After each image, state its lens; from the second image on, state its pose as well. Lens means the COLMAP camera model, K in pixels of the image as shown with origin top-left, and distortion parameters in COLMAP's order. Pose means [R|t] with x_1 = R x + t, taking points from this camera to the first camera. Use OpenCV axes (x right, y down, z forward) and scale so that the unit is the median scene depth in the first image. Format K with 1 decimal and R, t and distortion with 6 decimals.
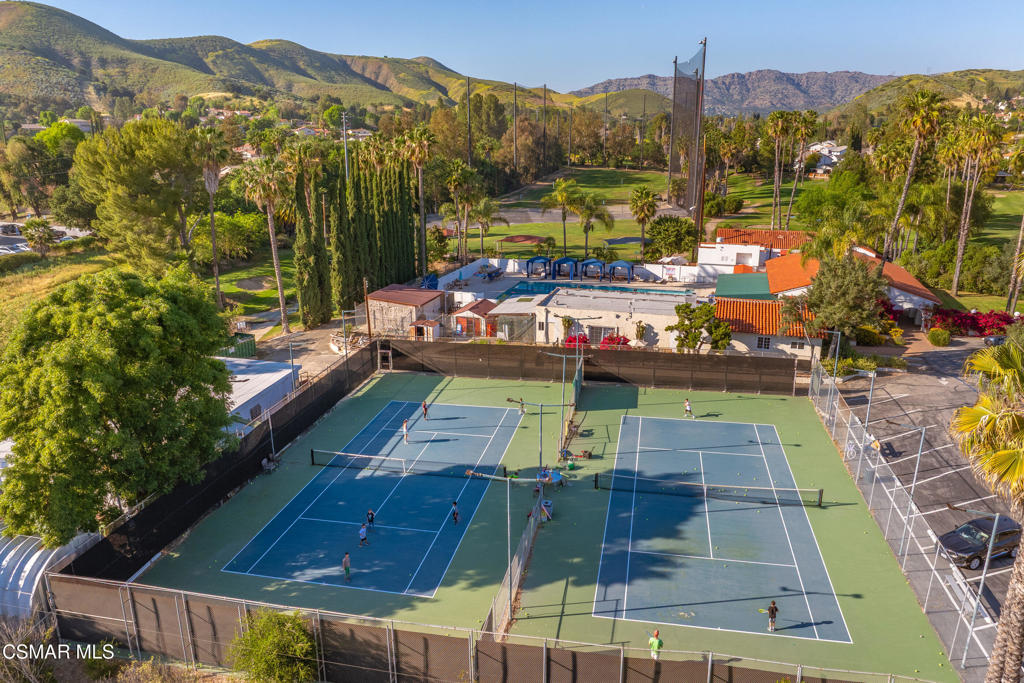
lens RADIAL K [[714.3, 0, 522.0], [0, 714.3, 340.5], [0, 0, 1]] dist [-0.057606, 0.026861]
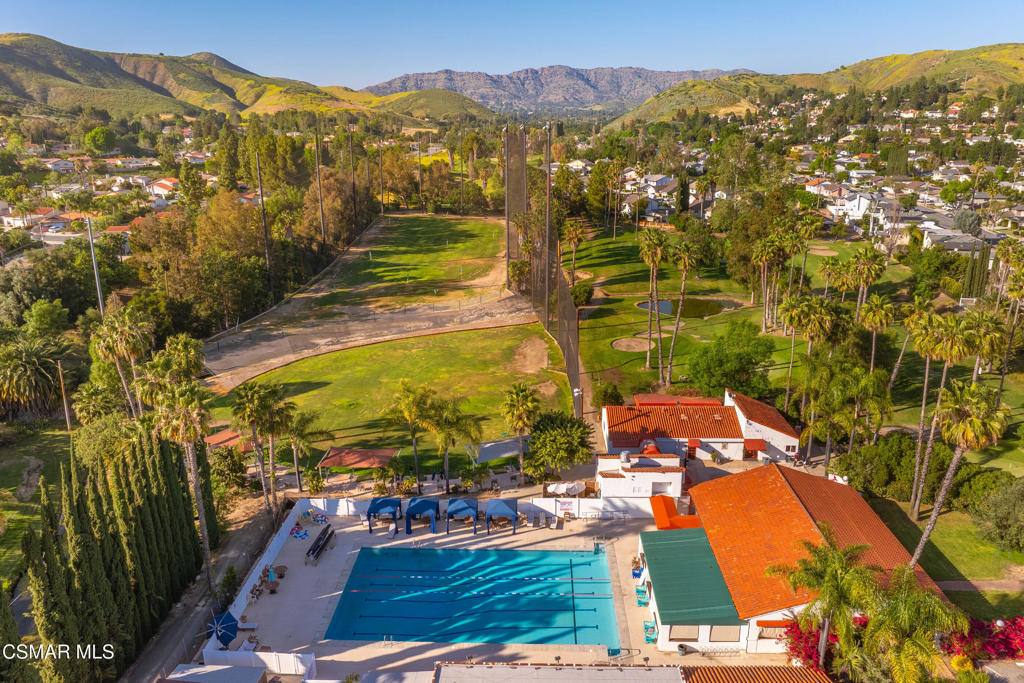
lens RADIAL K [[714.3, 0, 522.0], [0, 714.3, 340.5], [0, 0, 1]] dist [-0.057606, 0.026861]
pose [[0.964628, -0.082073, 0.250513, -0.002362], [0.080596, 0.996616, 0.016168, -0.079431], [-0.250992, 0.004595, 0.967978, 0.080656]]
